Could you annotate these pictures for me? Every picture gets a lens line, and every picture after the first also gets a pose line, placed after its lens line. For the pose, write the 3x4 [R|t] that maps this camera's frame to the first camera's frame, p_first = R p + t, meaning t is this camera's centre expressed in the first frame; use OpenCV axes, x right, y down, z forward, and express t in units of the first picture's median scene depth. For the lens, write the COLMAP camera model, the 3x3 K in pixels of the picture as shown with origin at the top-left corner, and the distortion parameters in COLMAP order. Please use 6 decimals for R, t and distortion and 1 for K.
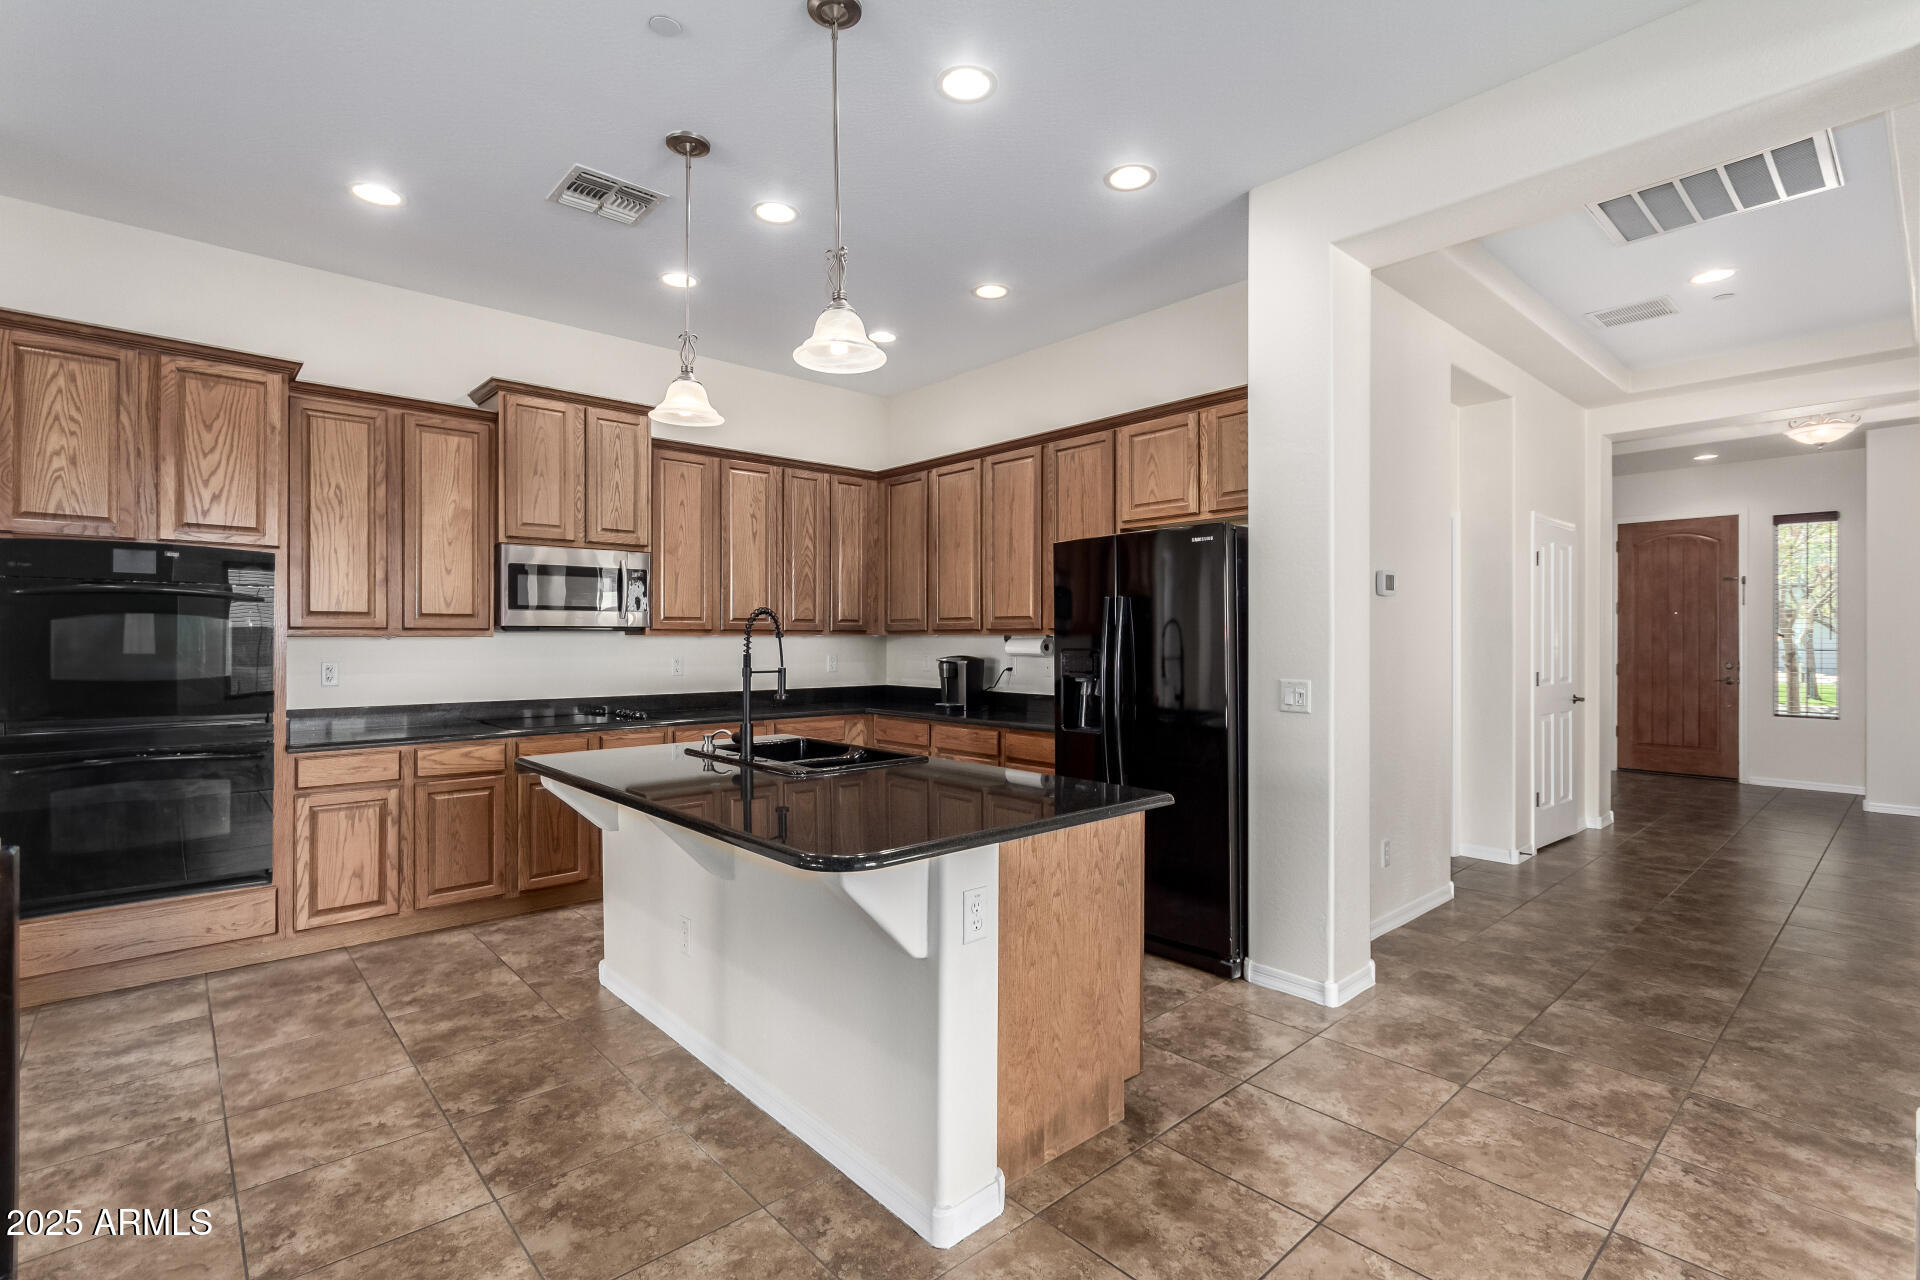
lens RADIAL K [[887.1, 0, 962.1], [0, 887.1, 630.1], [0, 0, 1]] dist [0.011349, 0.000106]
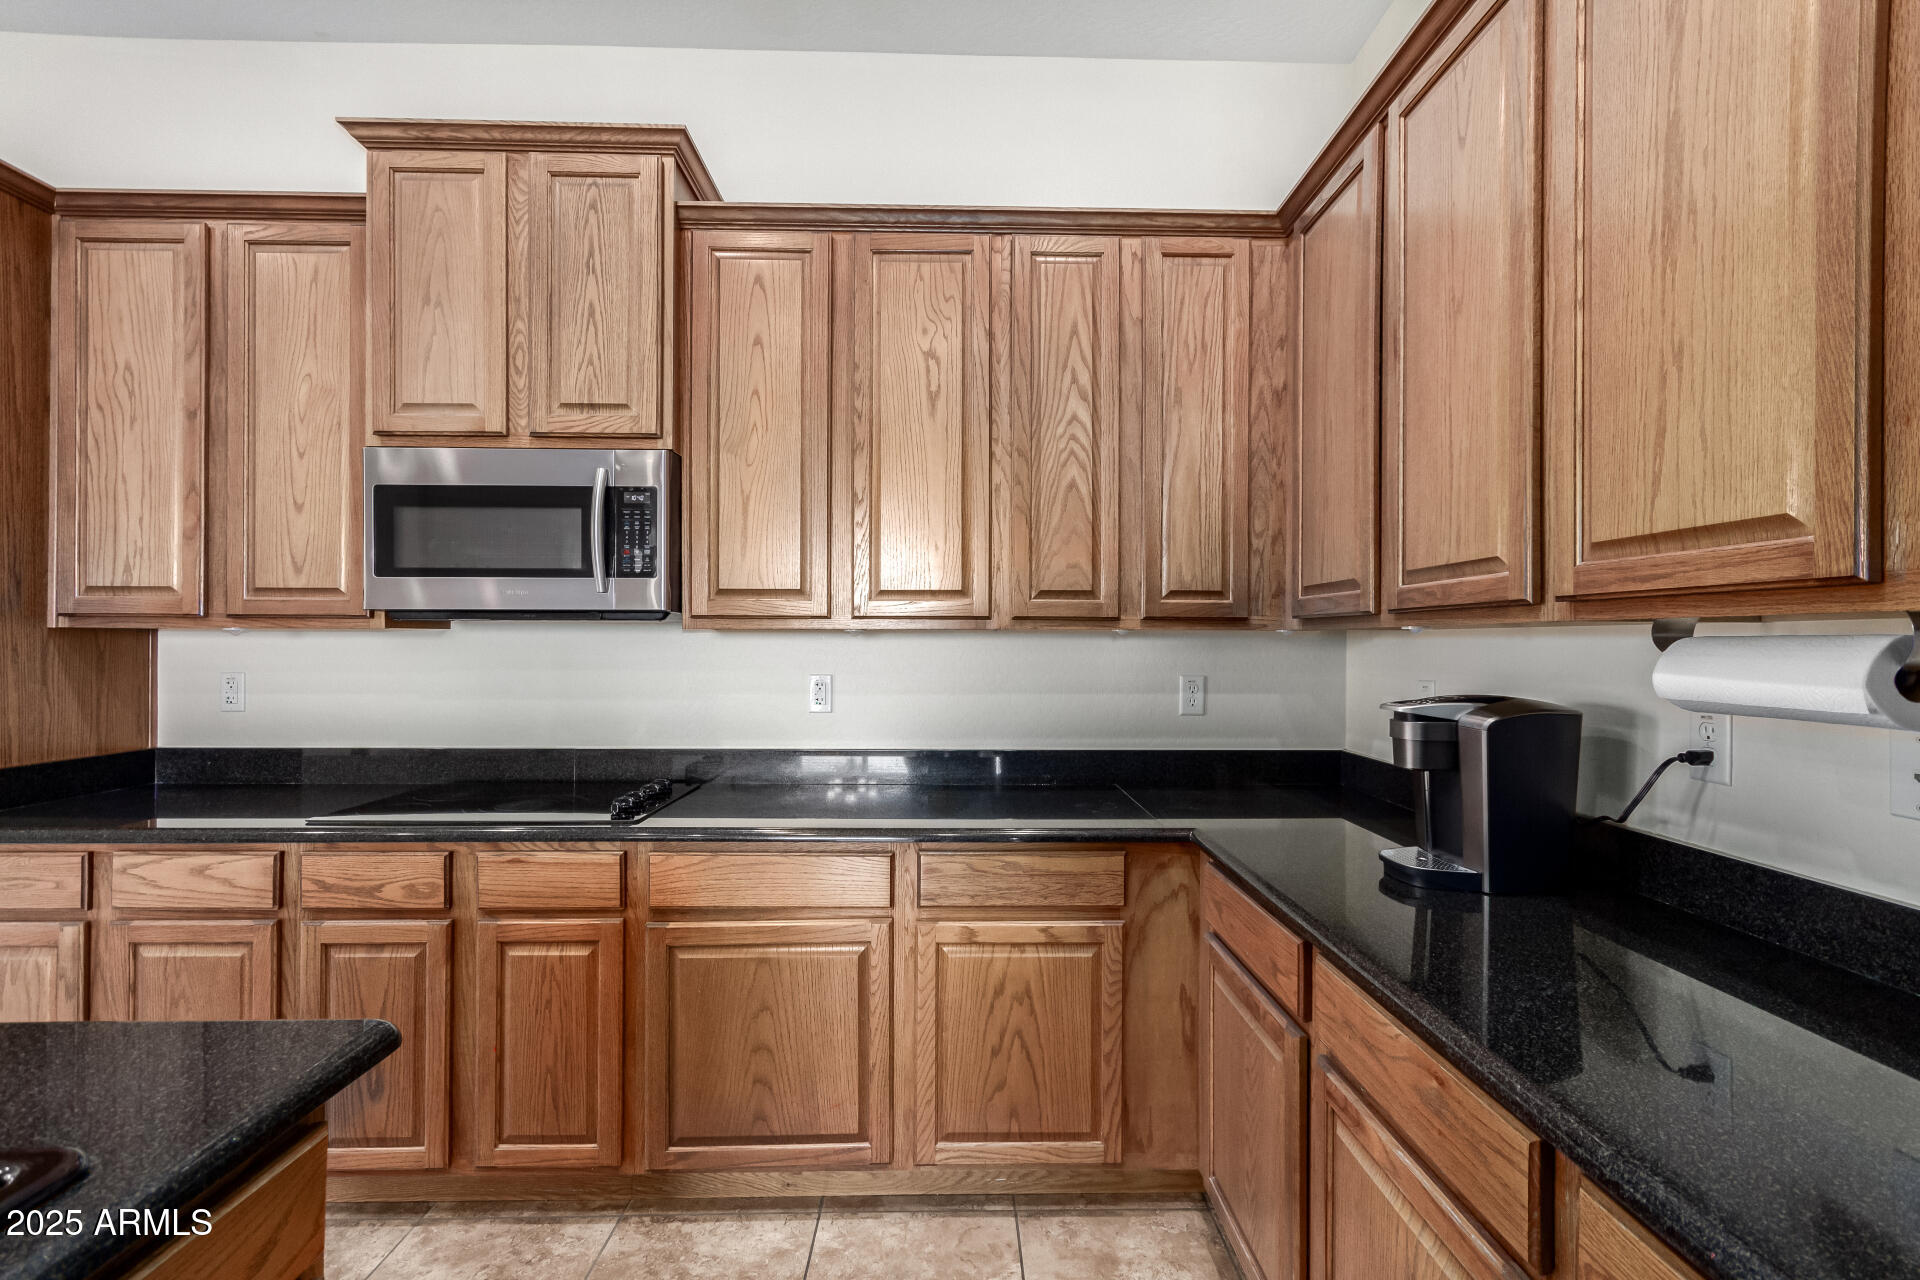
lens RADIAL K [[903.1, 0, 949.4], [0, 903.1, 639.5], [0, 0, 1]] dist [0.010532, 0.000033]
pose [[0.761424, 0.002861, -0.648247, 0.060340], [0.001808, 0.999977, 0.006536, 0.008171], [0.648251, -0.006149, 0.761402, 0.674981]]
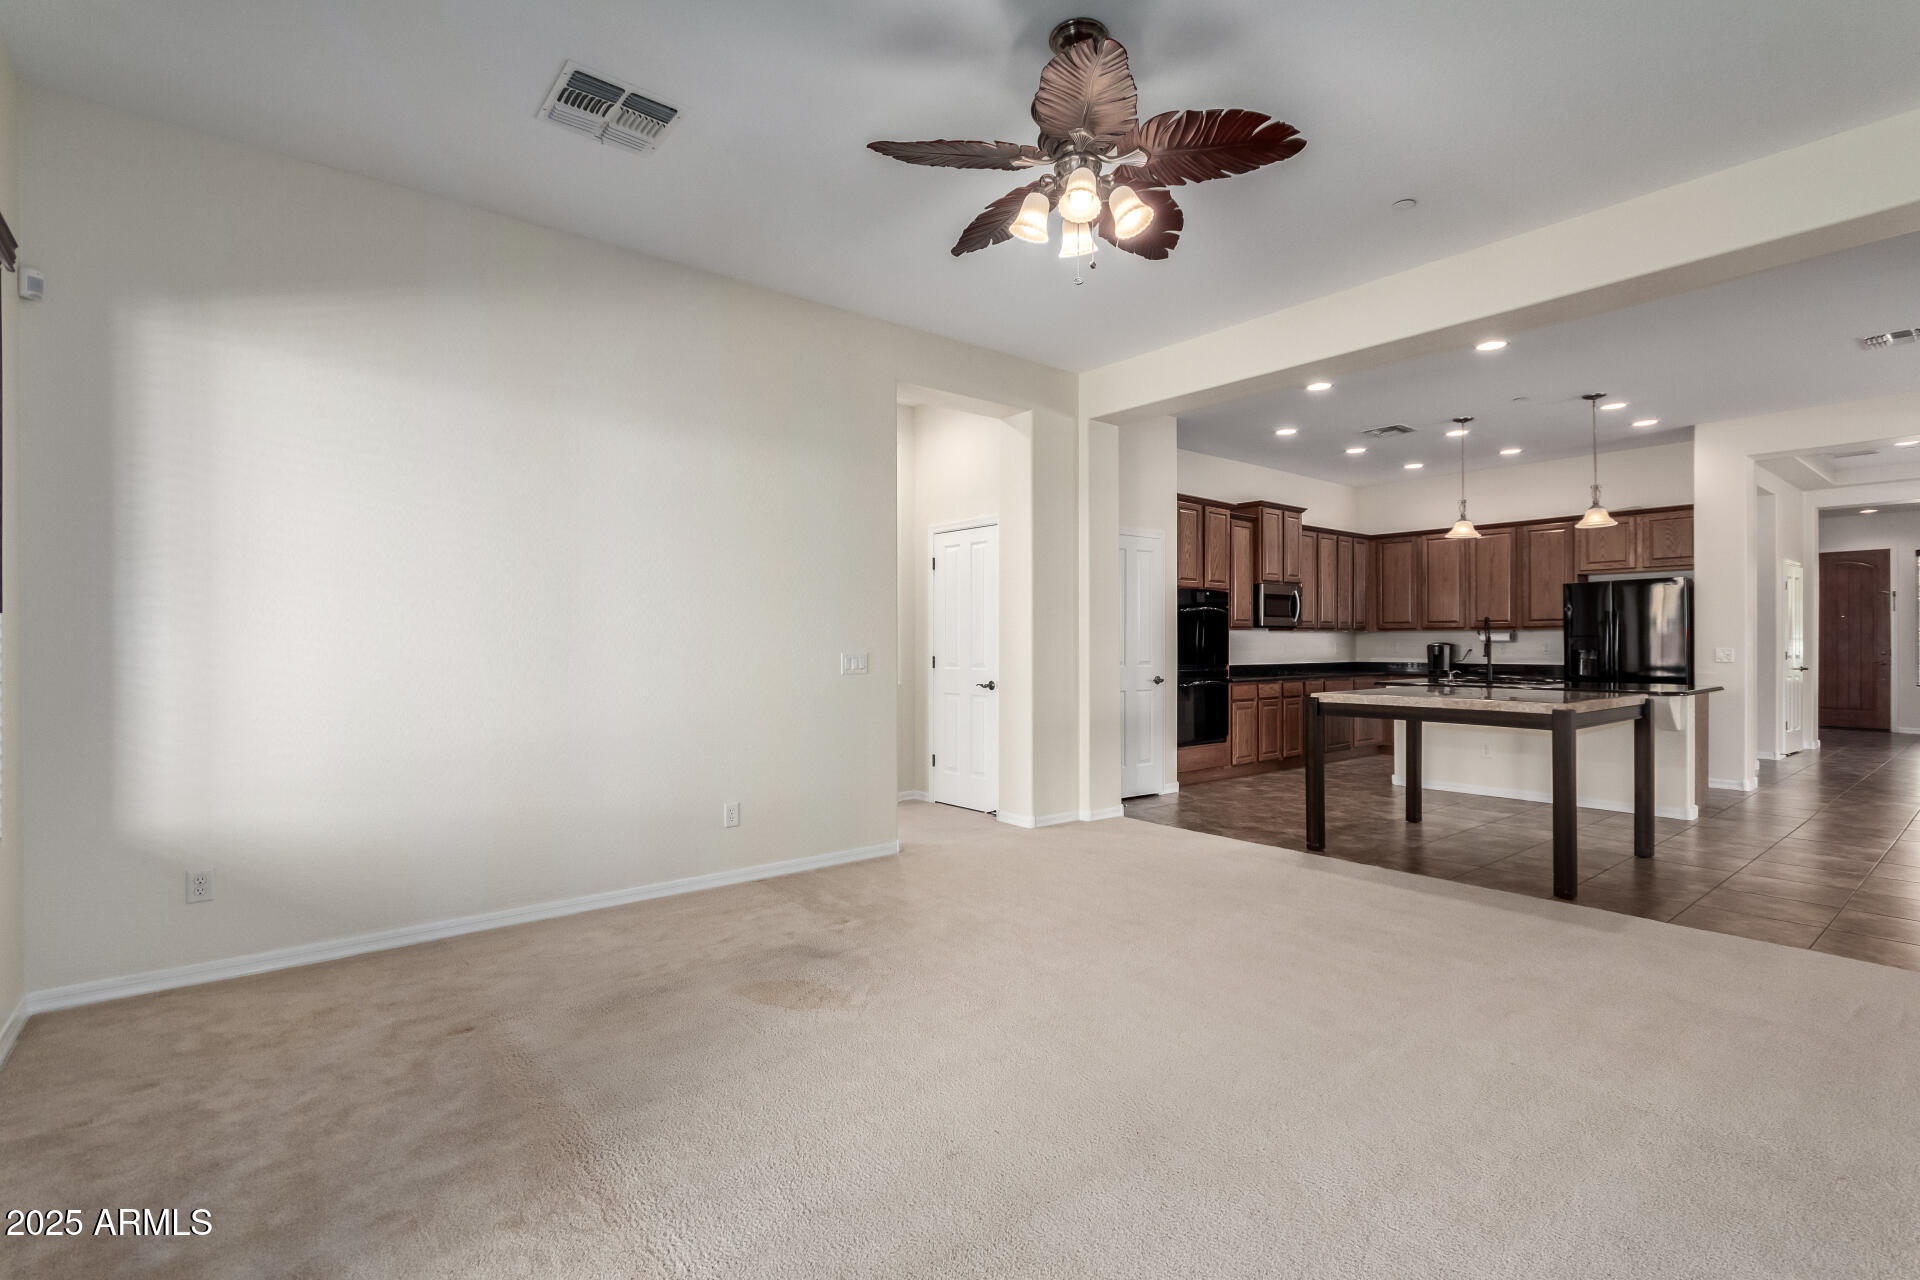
lens RADIAL K [[903.1, 0, 949.4], [0, 903.1, 639.5], [0, 0, 1]] dist [0.010532, 0.000033]
pose [[0.998967, -0.001357, -0.045419, -0.920629], [0.001611, 0.999983, 0.005552, 0.011456], [0.045411, -0.005620, 0.998953, -0.860531]]
